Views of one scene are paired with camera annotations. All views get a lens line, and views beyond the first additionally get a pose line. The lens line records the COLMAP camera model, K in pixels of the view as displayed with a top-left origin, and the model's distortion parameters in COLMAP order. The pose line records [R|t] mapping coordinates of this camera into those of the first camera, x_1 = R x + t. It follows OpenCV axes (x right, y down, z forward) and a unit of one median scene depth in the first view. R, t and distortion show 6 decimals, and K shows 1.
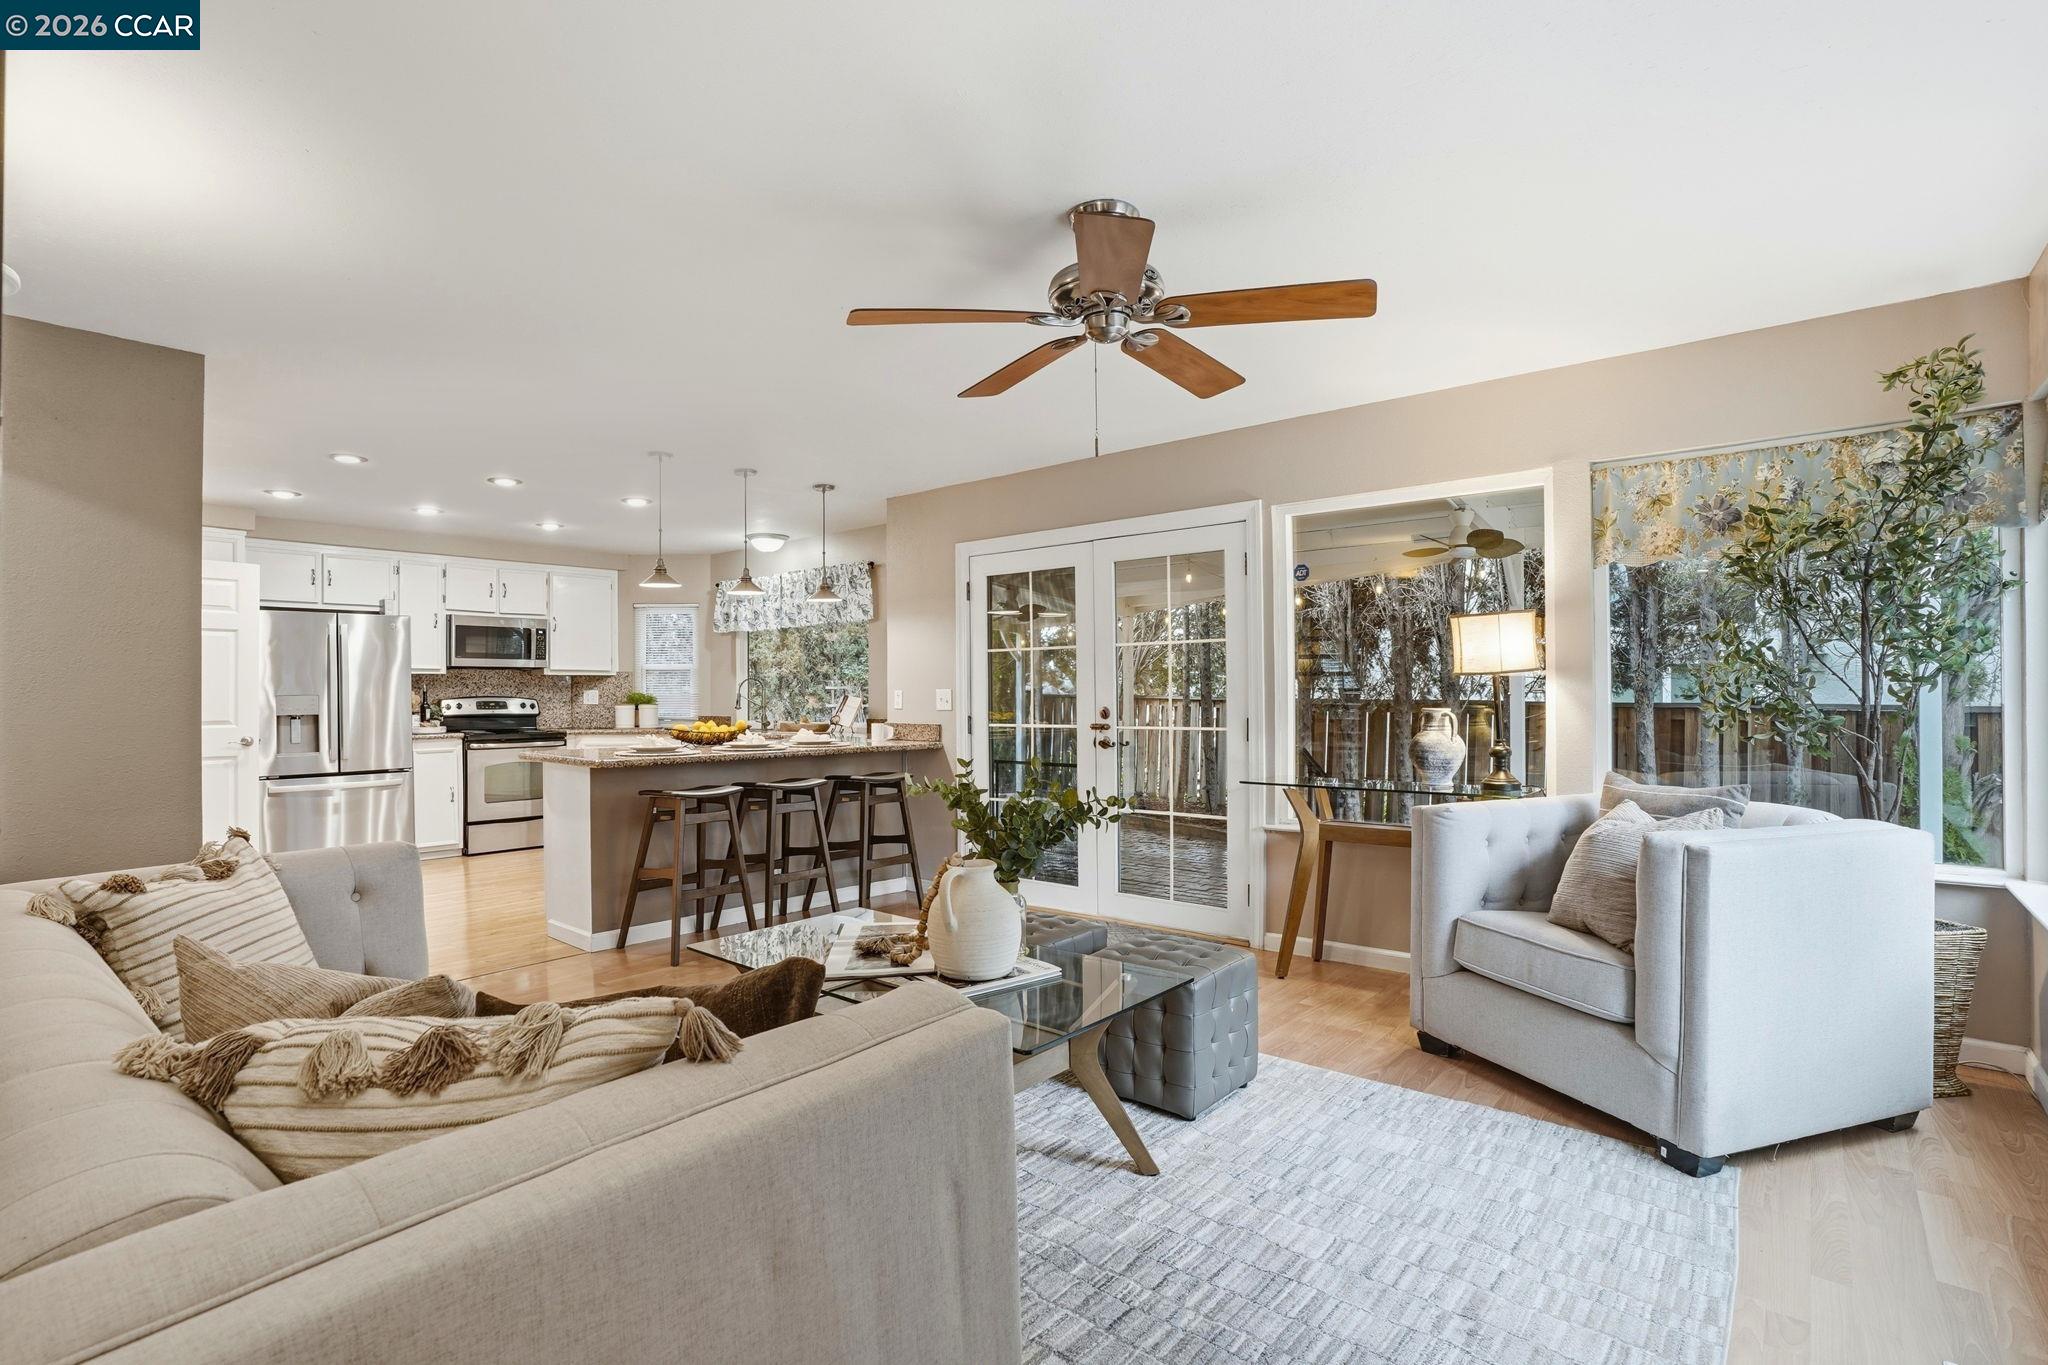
lens RADIAL K [[943.8, 0, 1028.8], [0, 943.8, 692.3], [0, 0, 1]] dist [-0.041899, 0.005201]
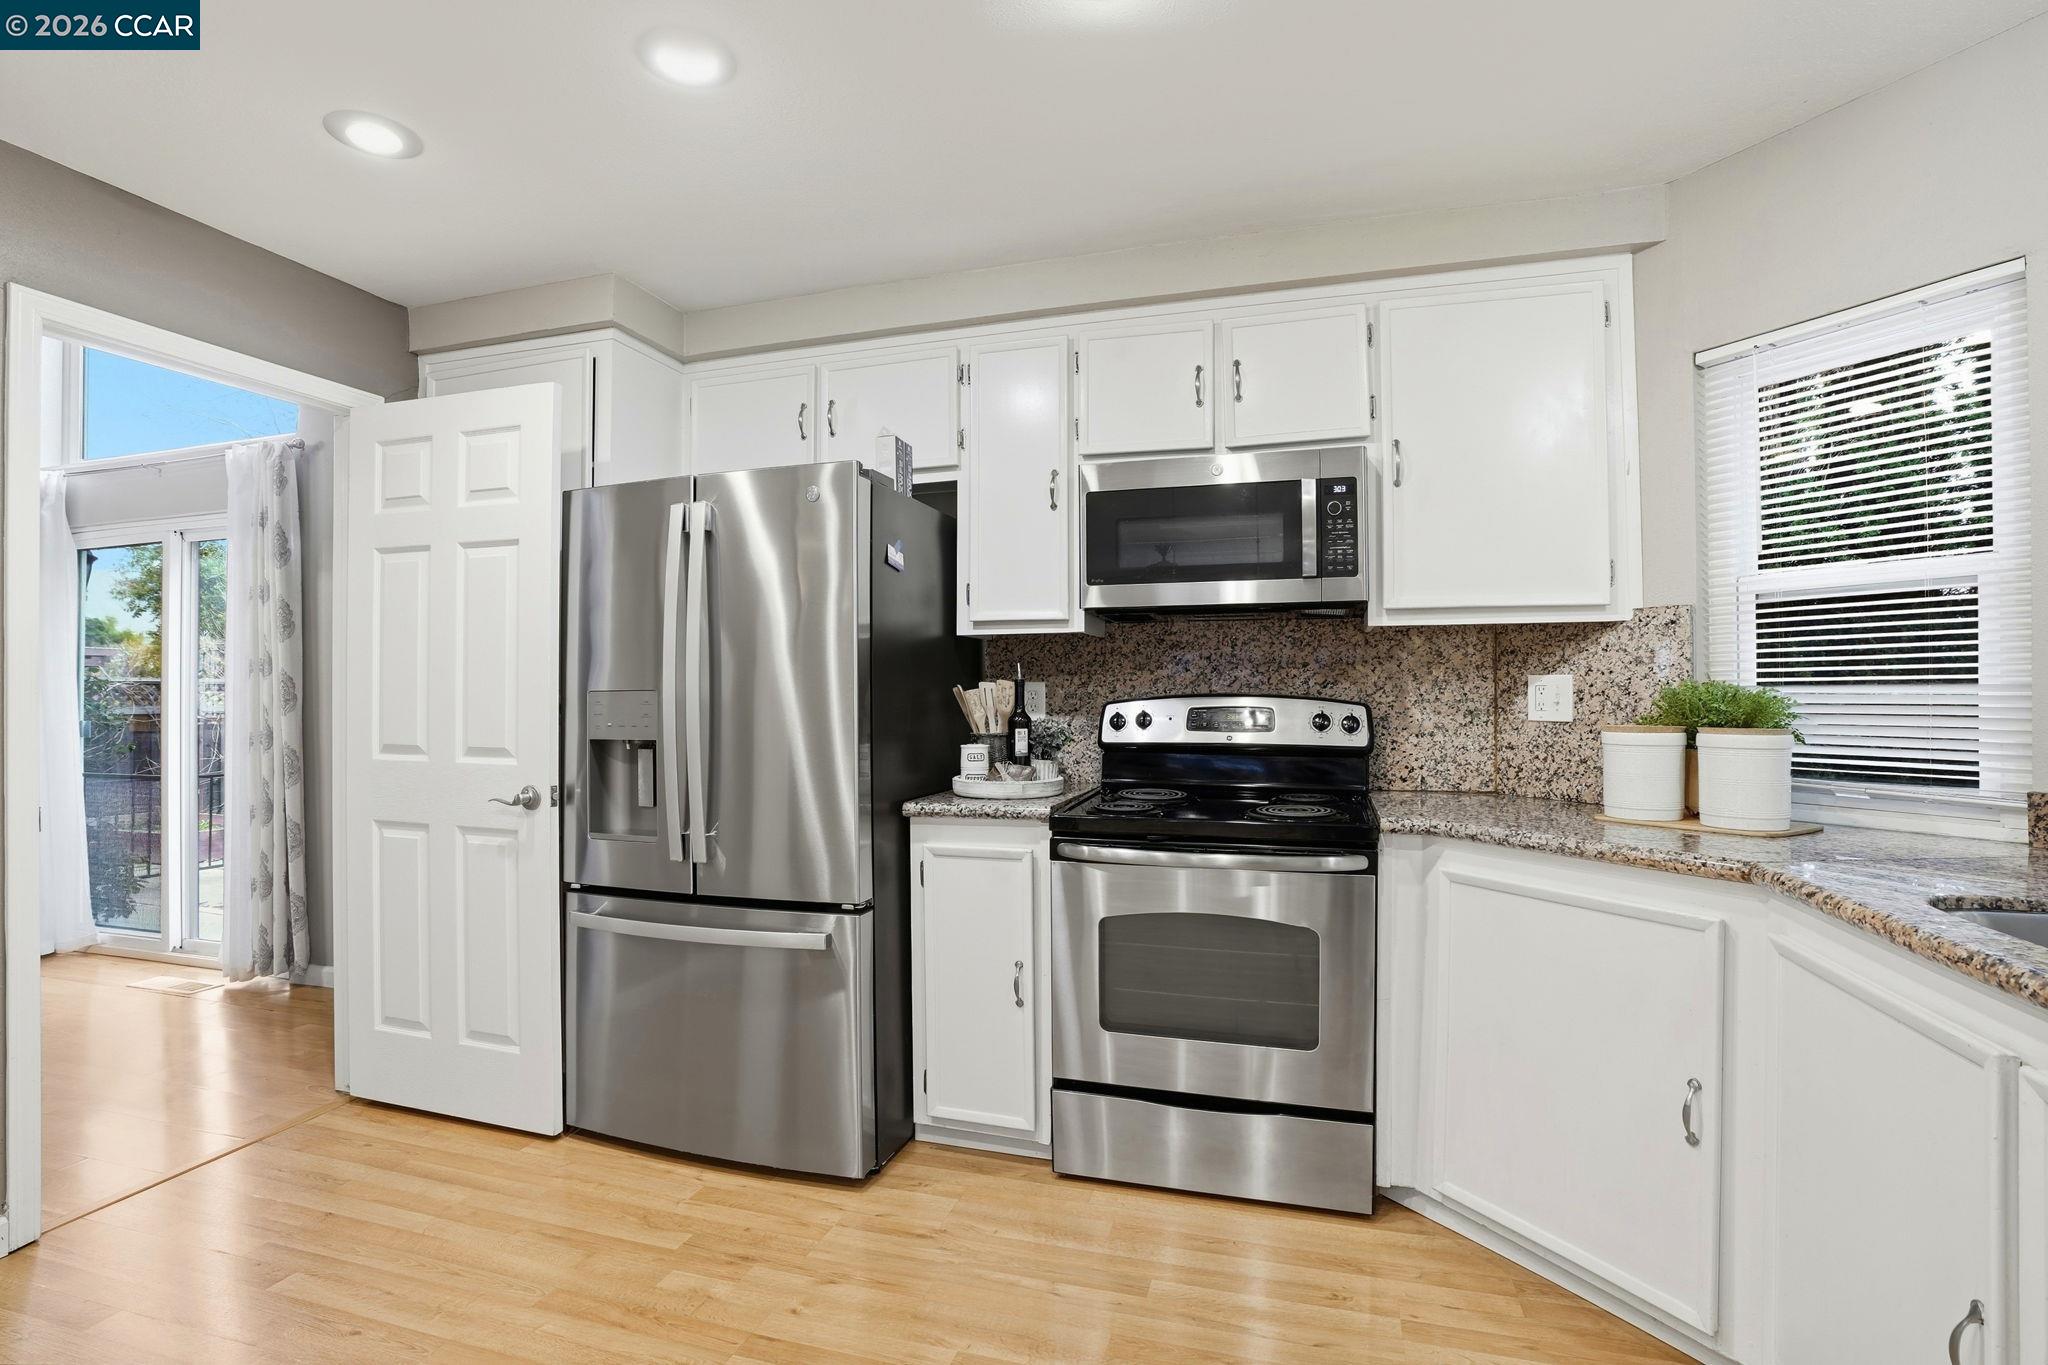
lens RADIAL K [[943.8, 0, 1023.6], [0, 943.8, 674.5], [0, 0, 1]] dist [-0.041899, 0.005201]
pose [[0.362762, -0.007036, -0.931855, -0.269775], [0.005061, 0.999972, -0.005580, -0.001231], [0.931868, -0.002692, 0.362787, 0.788108]]
